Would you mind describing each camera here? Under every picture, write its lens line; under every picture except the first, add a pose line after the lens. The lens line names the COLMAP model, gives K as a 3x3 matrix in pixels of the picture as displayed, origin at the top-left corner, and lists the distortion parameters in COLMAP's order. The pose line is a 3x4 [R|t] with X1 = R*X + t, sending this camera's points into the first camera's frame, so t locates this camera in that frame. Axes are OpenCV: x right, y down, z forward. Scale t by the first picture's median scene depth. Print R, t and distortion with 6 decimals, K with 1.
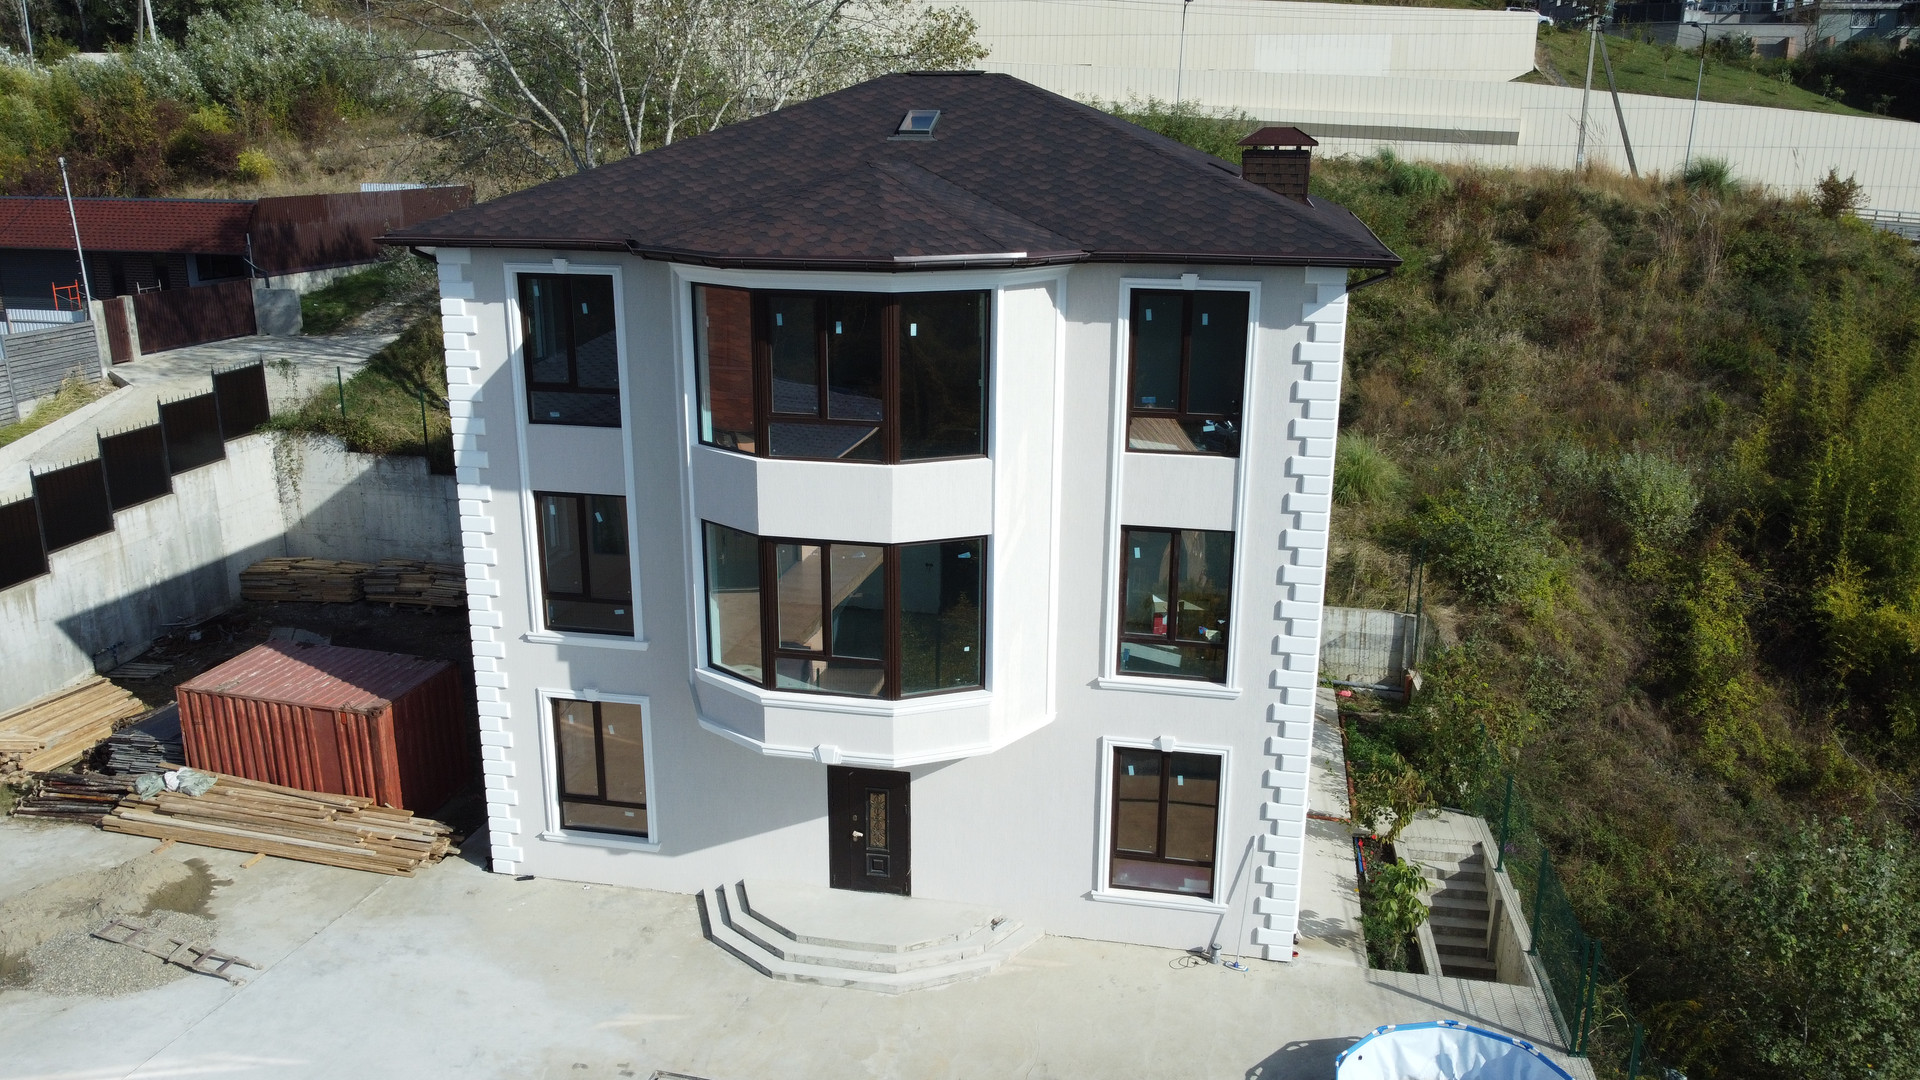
lens RADIAL K [[1466.0, 0, 960.0], [0, 1466.0, 540.0], [0, 0, 1]] dist [-0.003860, 0.002308]
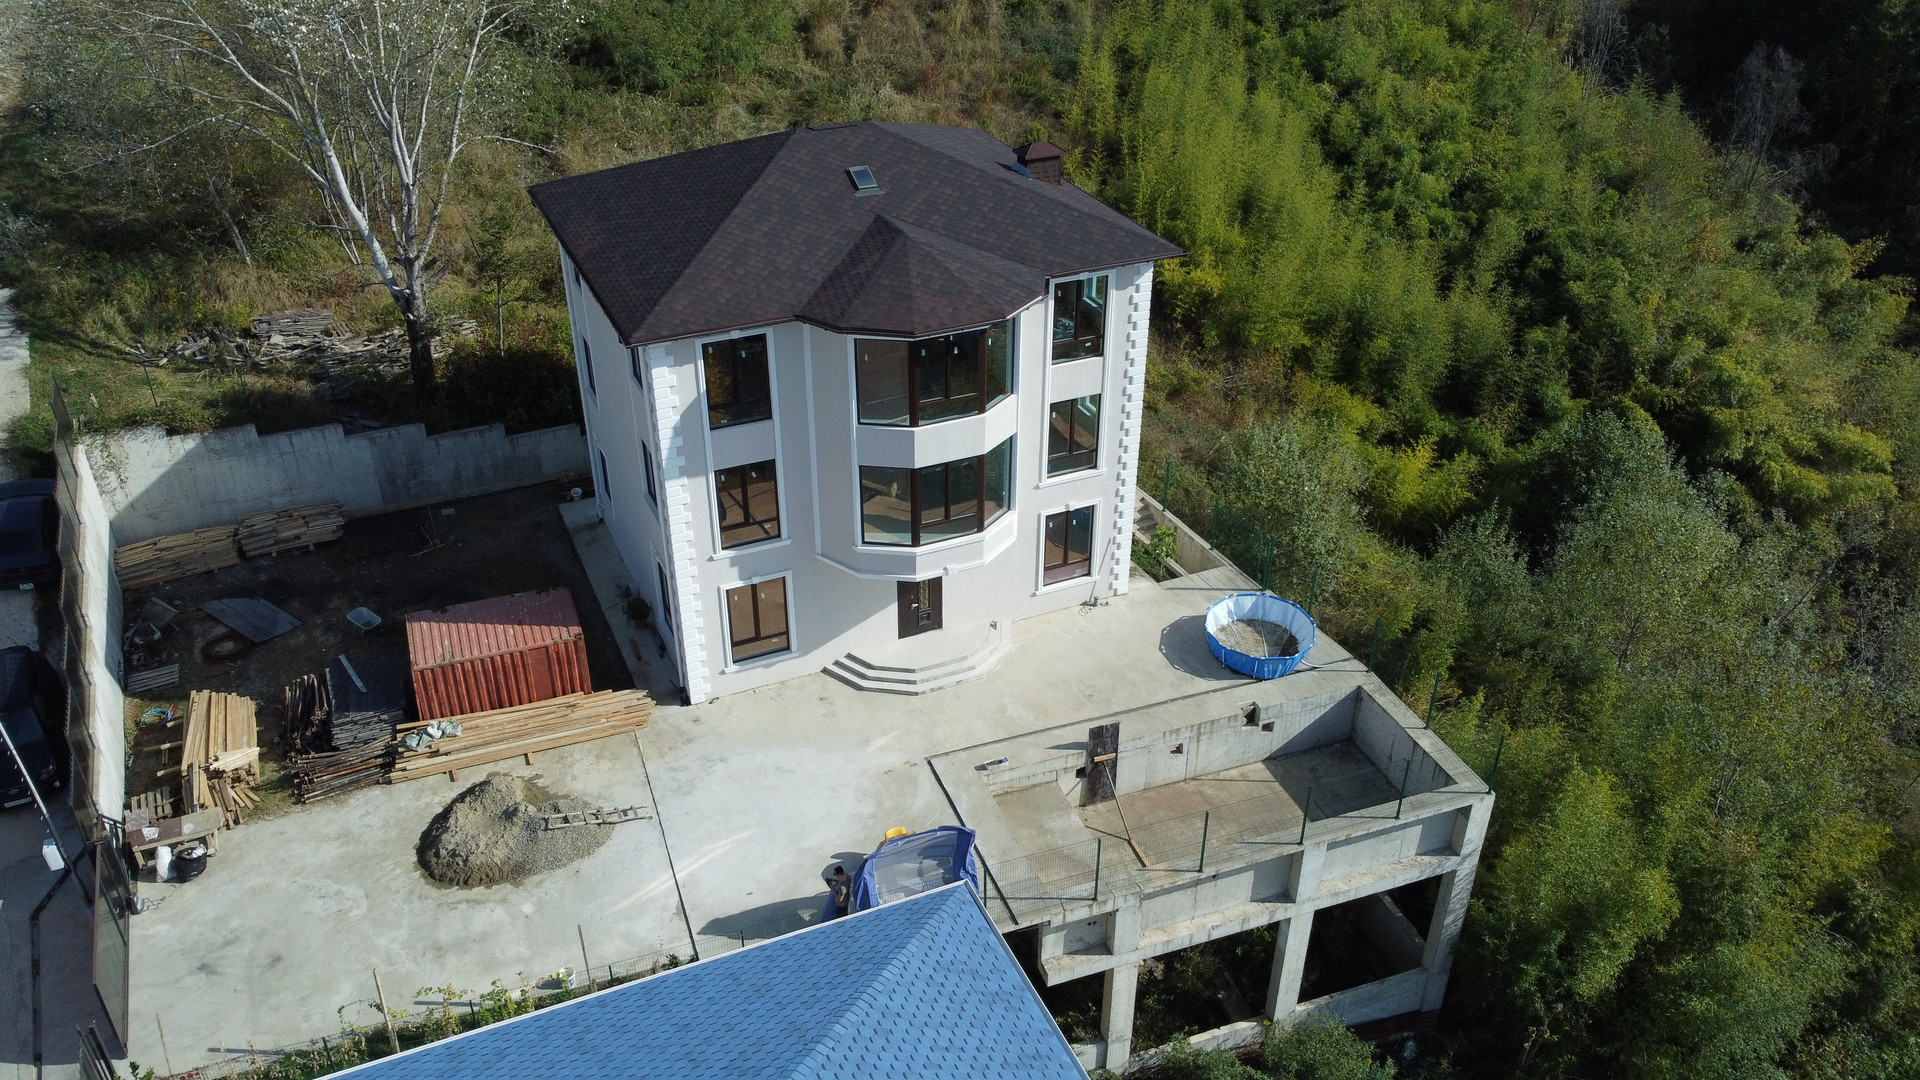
lens RADIAL K [[1466.0, 0, 960.0], [0, 1466.0, 540.0], [0, 0, 1]] dist [-0.003860, 0.002308]
pose [[0.808528, -0.307763, 0.501561, -0.892630], [0.159155, 0.934934, 0.317124, -0.421761], [-0.566526, -0.176578, 0.804903, -0.419397]]
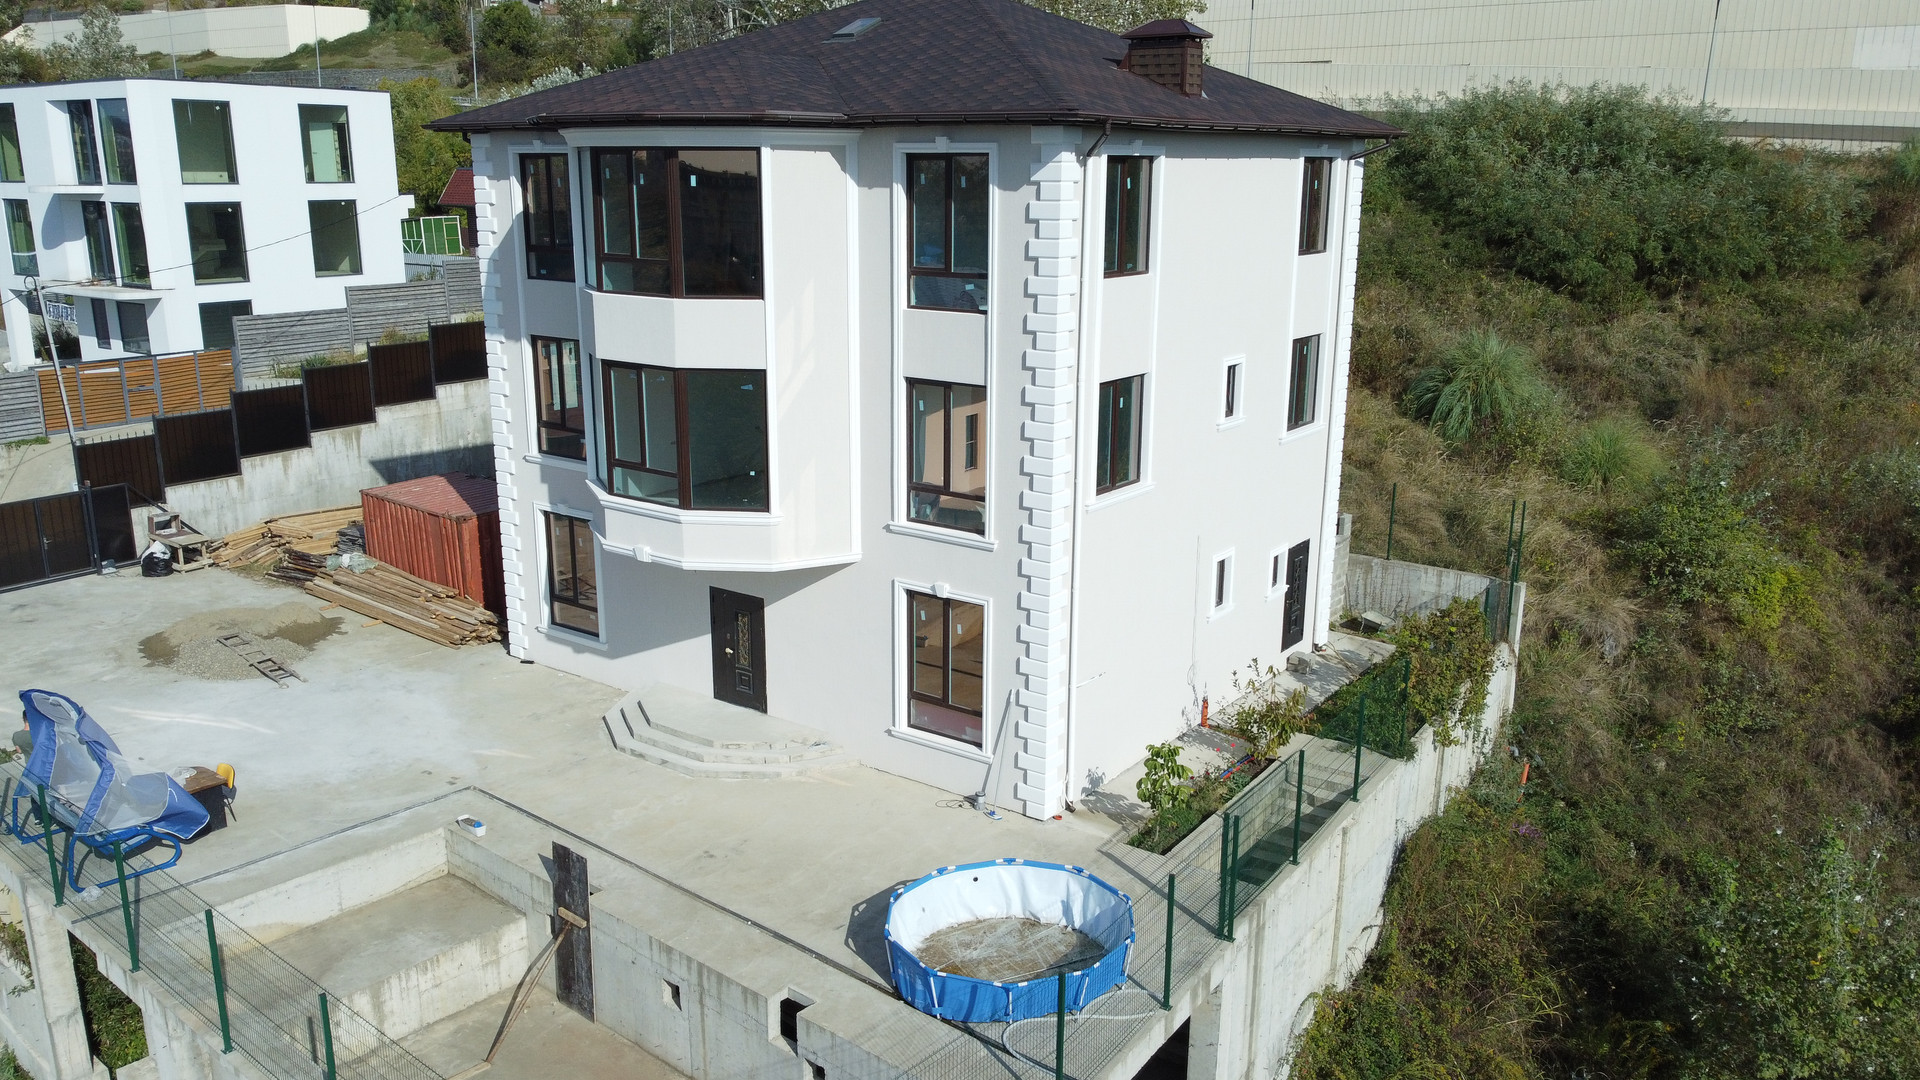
lens RADIAL K [[1466.0, 0, 960.0], [0, 1466.0, 540.0], [0, 0, 1]] dist [-0.003860, 0.002308]
pose [[0.908529, 0.102817, -0.404974, 0.558886], [-0.112622, 0.993638, -0.000389, 0.098166], [0.402358, 0.045962, 0.914328, 0.029259]]
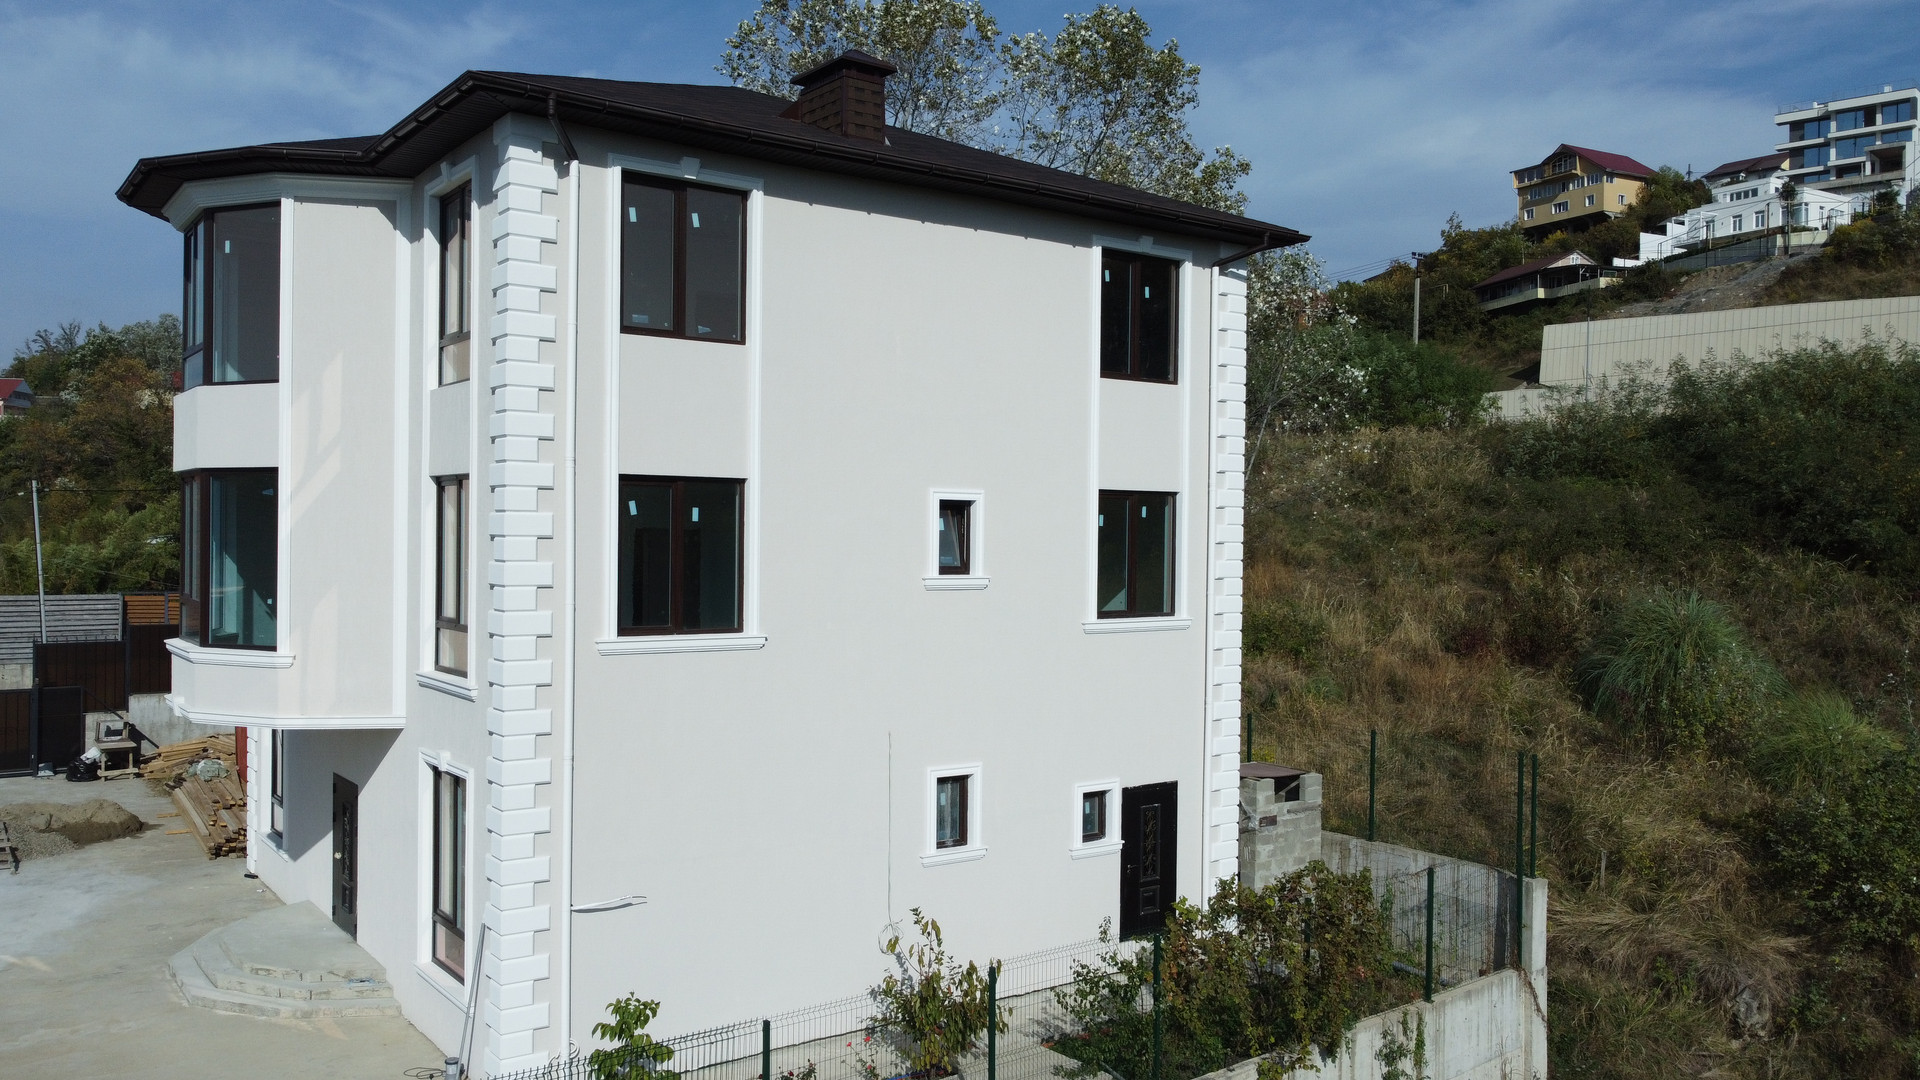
lens RADIAL K [[1466.0, 0, 960.0], [0, 1466.0, 540.0], [0, 0, 1]] dist [-0.003860, 0.002308]
pose [[0.745523, 0.006944, -0.666444, 0.832161], [-0.186237, 0.962284, -0.198308, 0.124322], [0.639930, 0.271960, 0.718698, 0.560903]]
